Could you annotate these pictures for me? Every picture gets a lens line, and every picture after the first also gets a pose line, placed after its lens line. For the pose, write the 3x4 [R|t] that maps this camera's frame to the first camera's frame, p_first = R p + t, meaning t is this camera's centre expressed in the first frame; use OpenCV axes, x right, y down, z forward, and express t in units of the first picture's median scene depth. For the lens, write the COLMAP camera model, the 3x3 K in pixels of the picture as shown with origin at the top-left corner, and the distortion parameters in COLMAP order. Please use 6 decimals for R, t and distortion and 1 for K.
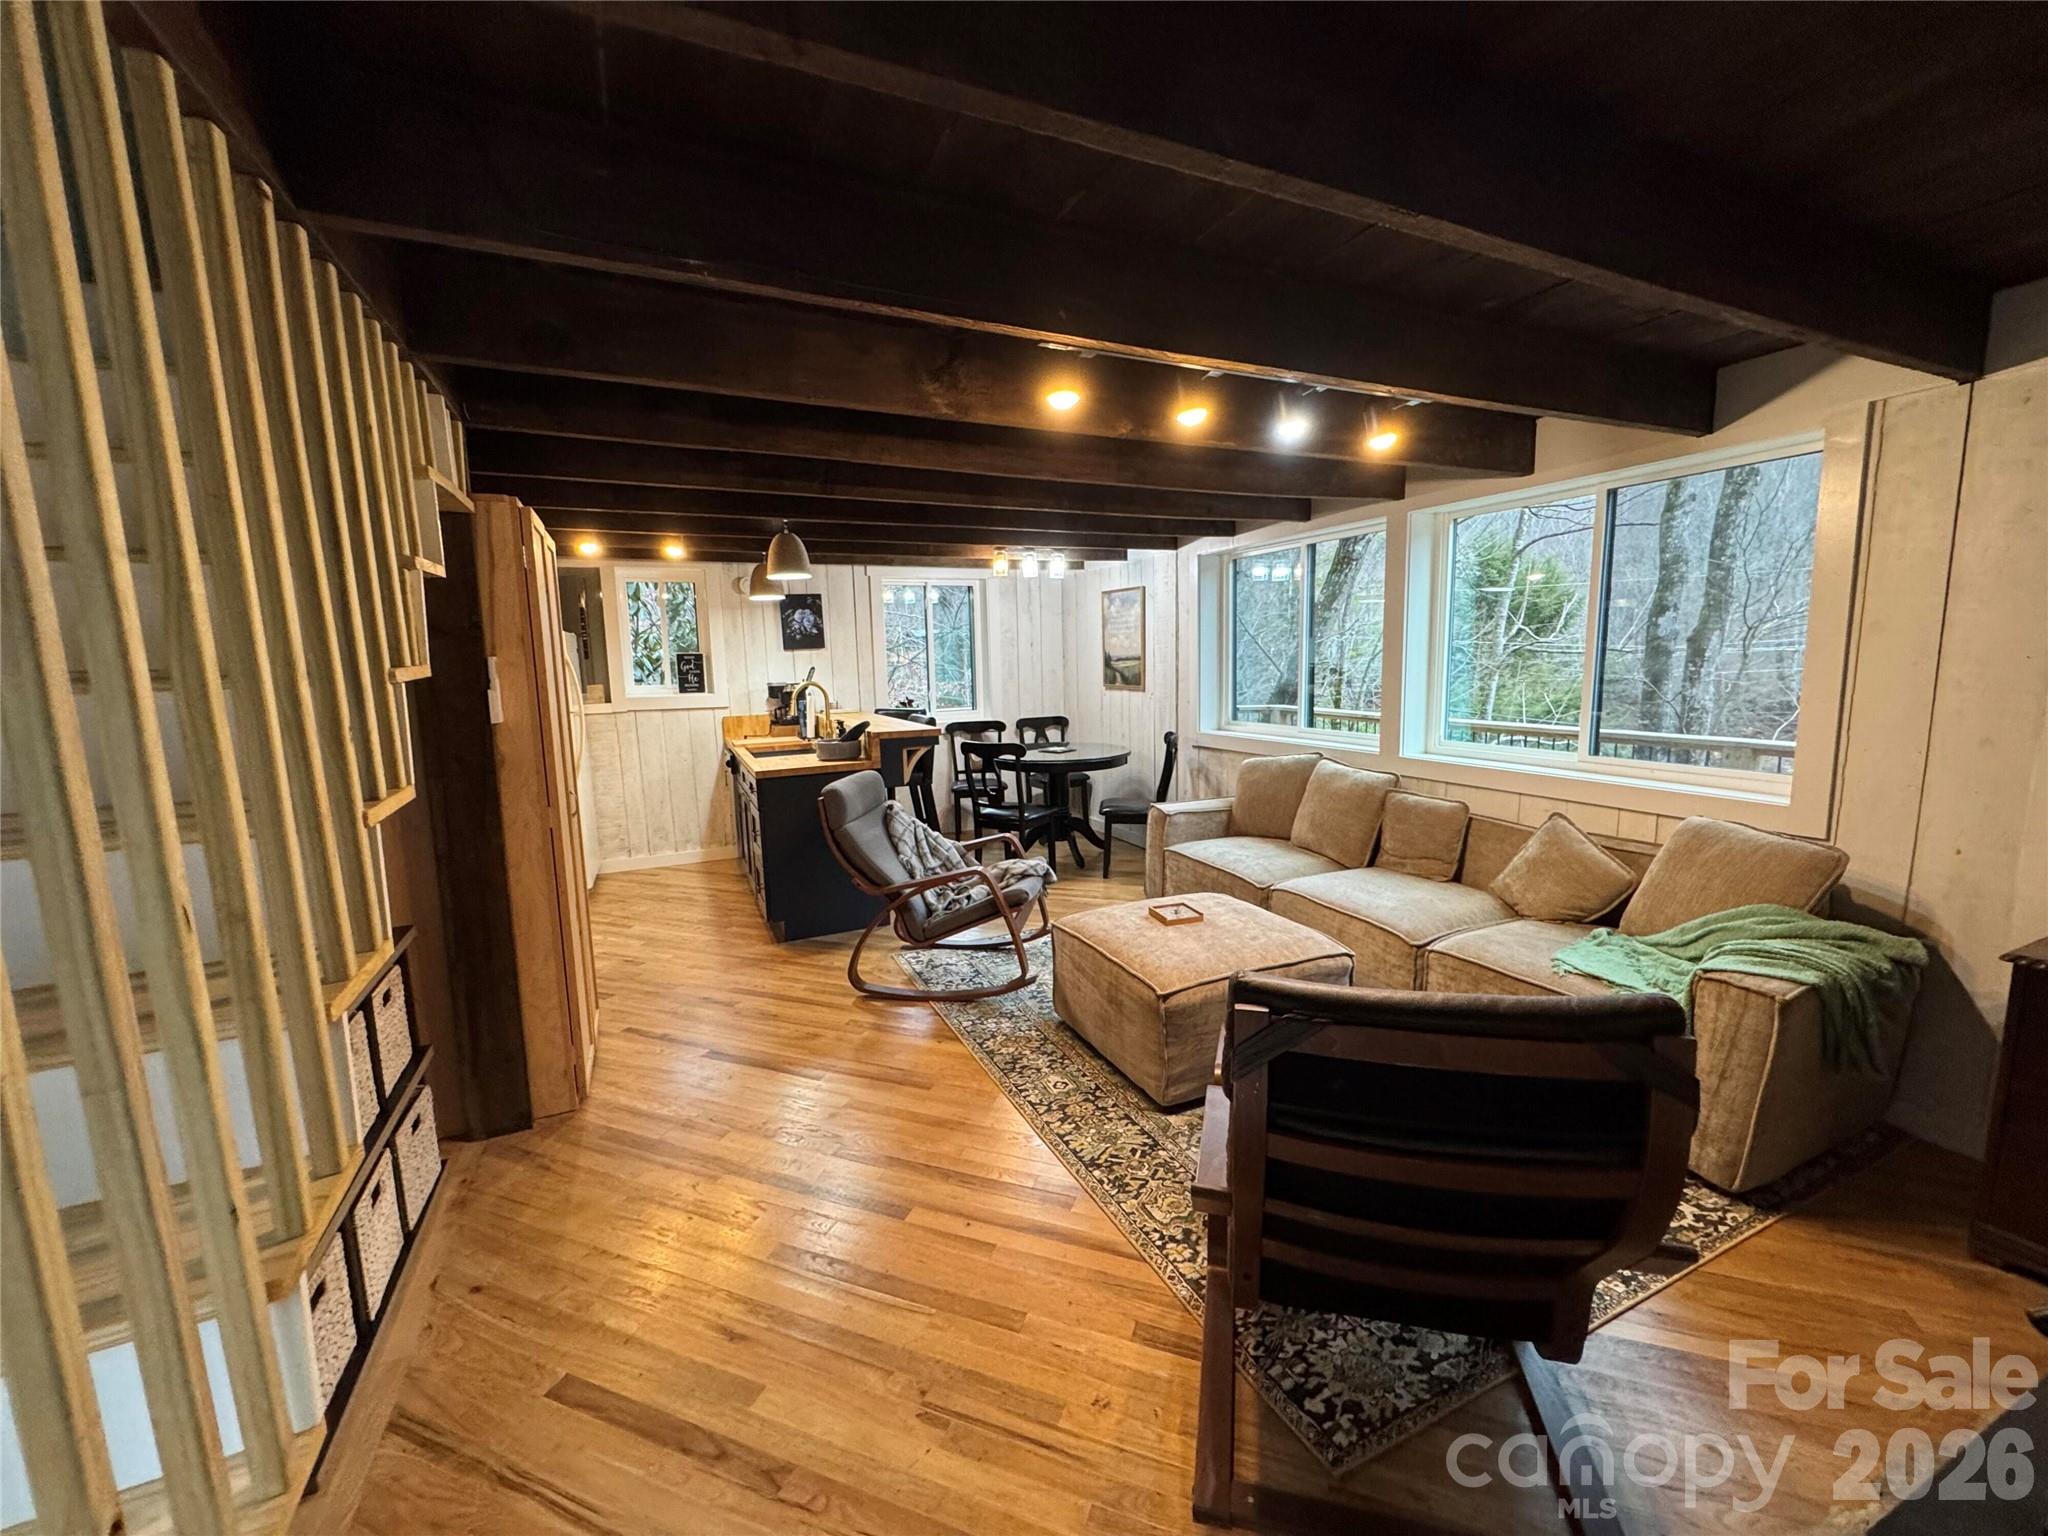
lens RADIAL K [[812.8, 0, 1024.0], [0, 812.8, 768.0], [0, 0, 1]] dist [-0.000666, 0.000621]
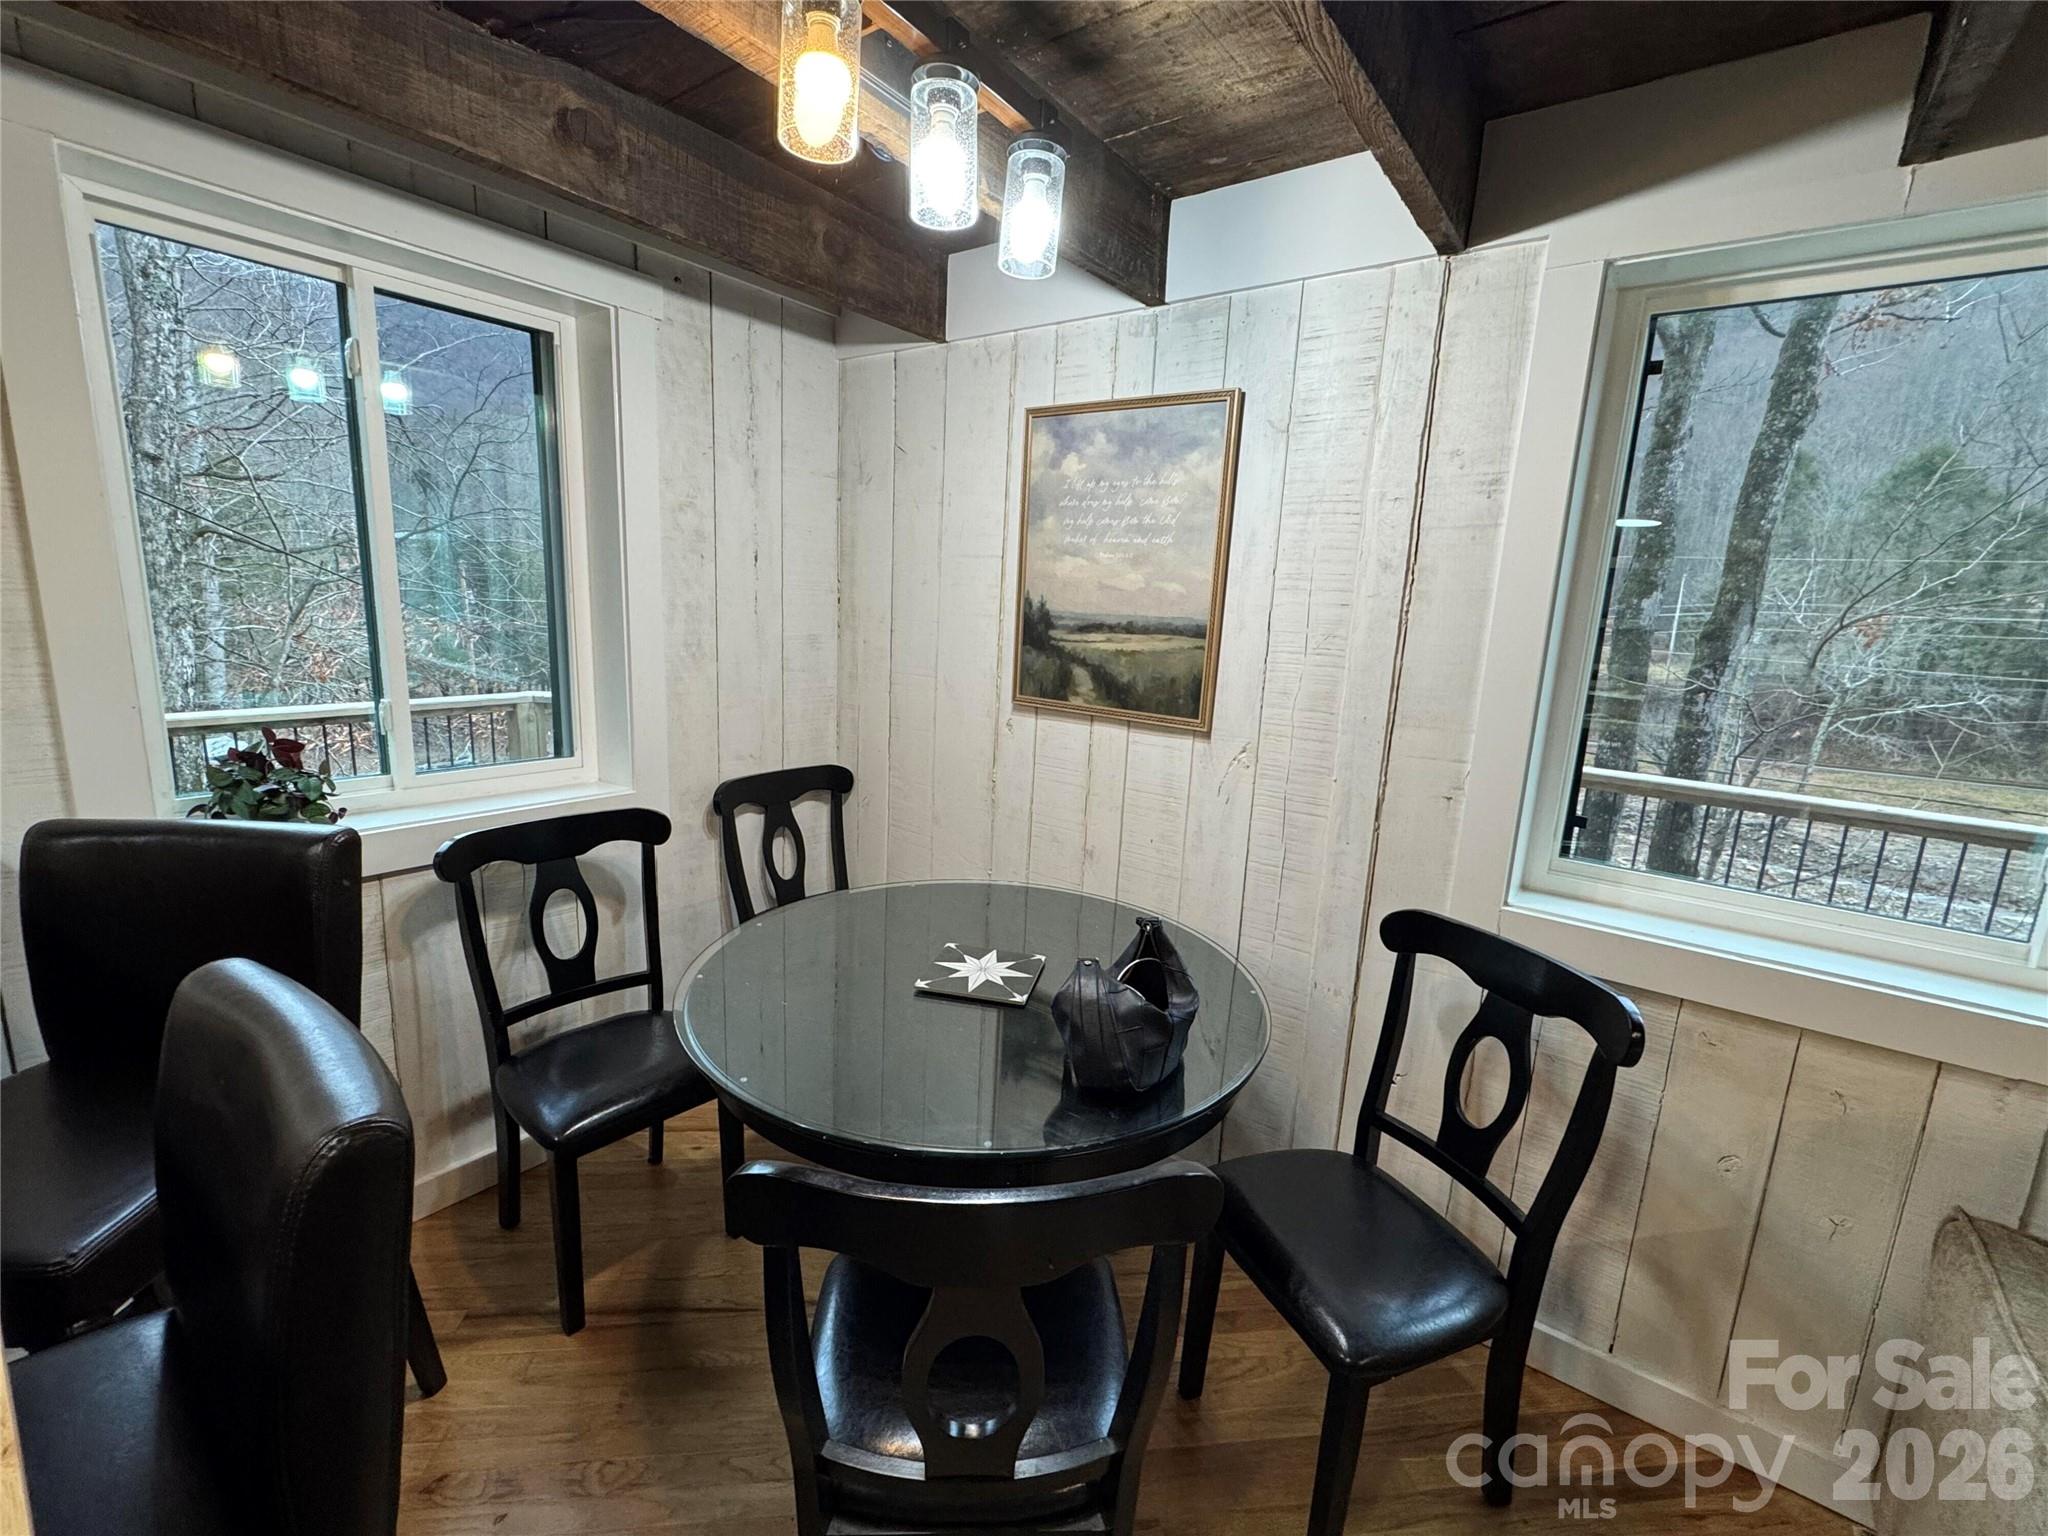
lens RADIAL K [[862.7, 0, 1024.0], [0, 862.7, 768.0], [0, 0, 1]] dist [0.000846, 0.000181]
pose [[0.882255, -0.025515, 0.470079, -0.154080], [-0.001633, 0.998358, 0.057254, -0.214948], [-0.470768, -0.051280, 0.880765, 1.565685]]
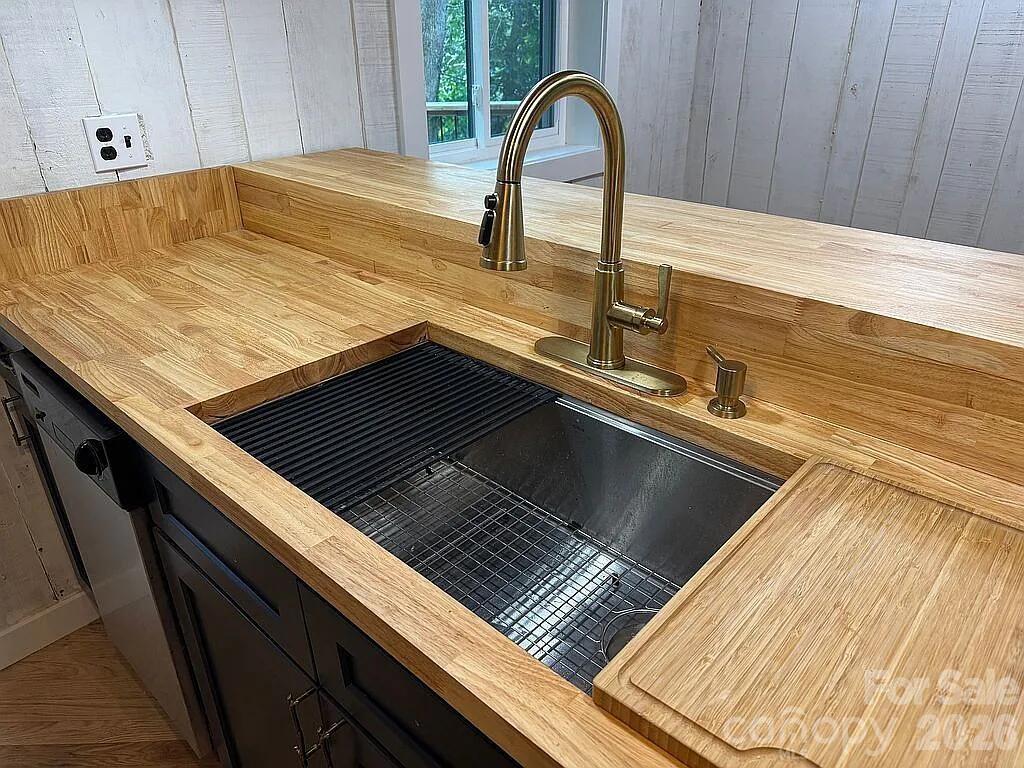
lens RADIAL K [[707.9, 0, 512.0], [0, 707.9, 384.0], [0, 0, 1]] dist [0.080875, -0.094496]
pose [[0.921527, -0.159836, 0.353894, -0.622182], [0.040610, 0.946029, 0.321529, -0.162167], [-0.386186, -0.281926, 0.878281, 1.511675]]
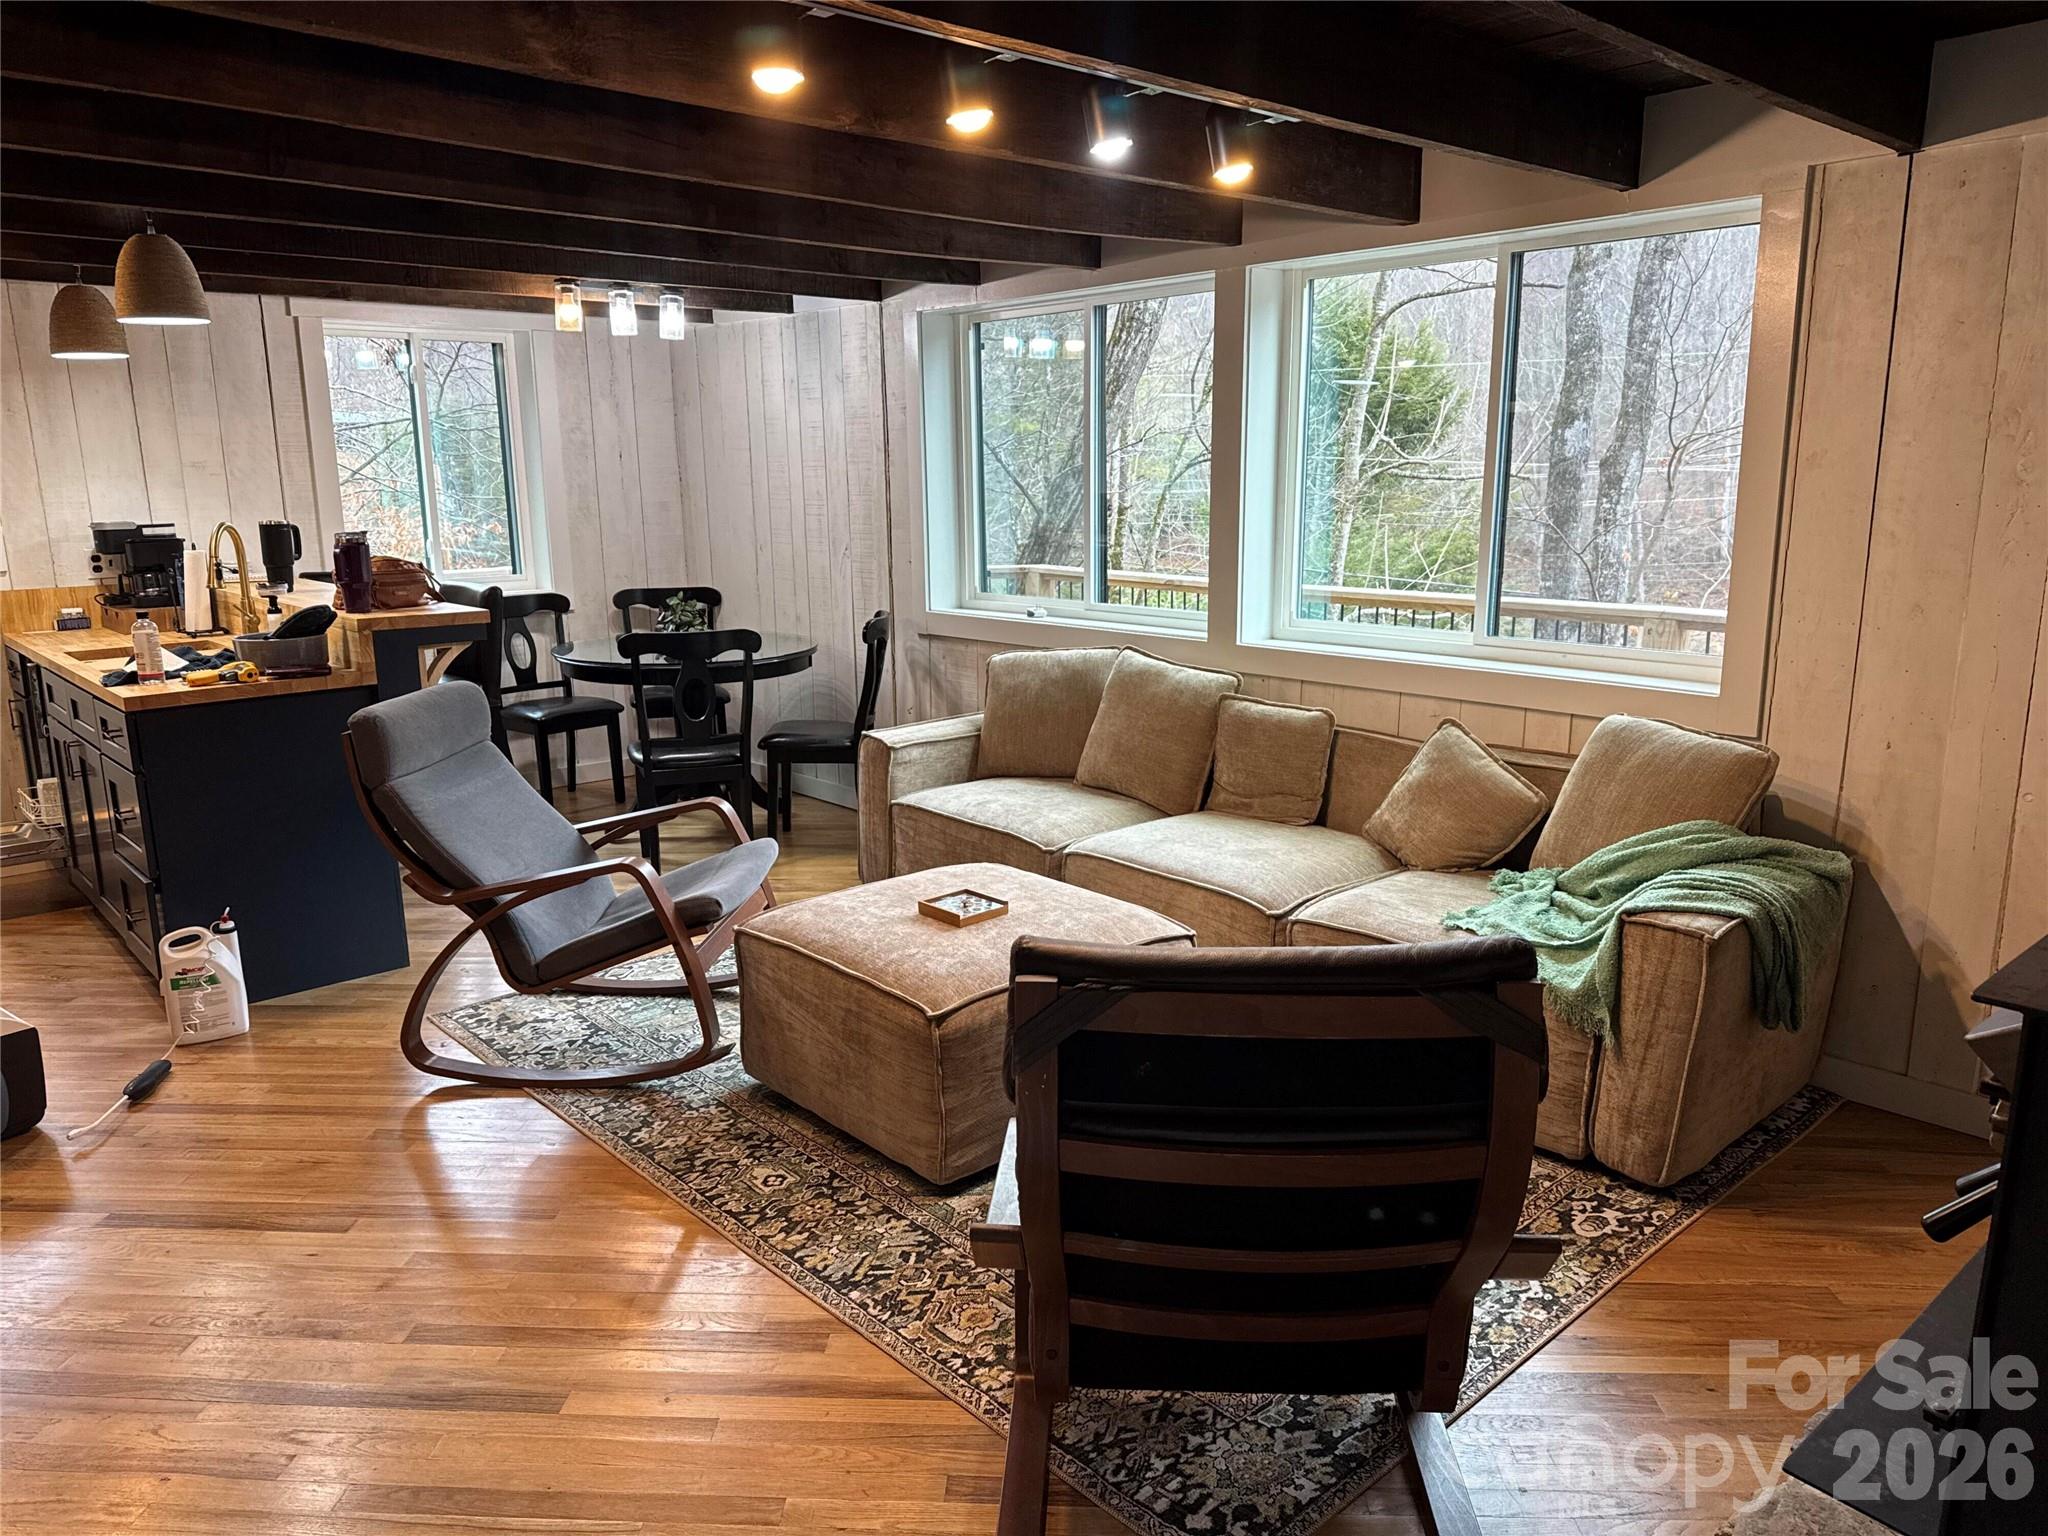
lens RADIAL K [[1415.7, 0, 1024.0], [0, 1415.7, 768.0], [0, 0, 1]] dist [0.080875, -0.094496]
pose [[0.953233, -0.048520, 0.298316, -0.073865], [0.028307, 0.997024, 0.071709, -0.001497], [-0.300908, -0.059911, 0.951770, -0.078528]]
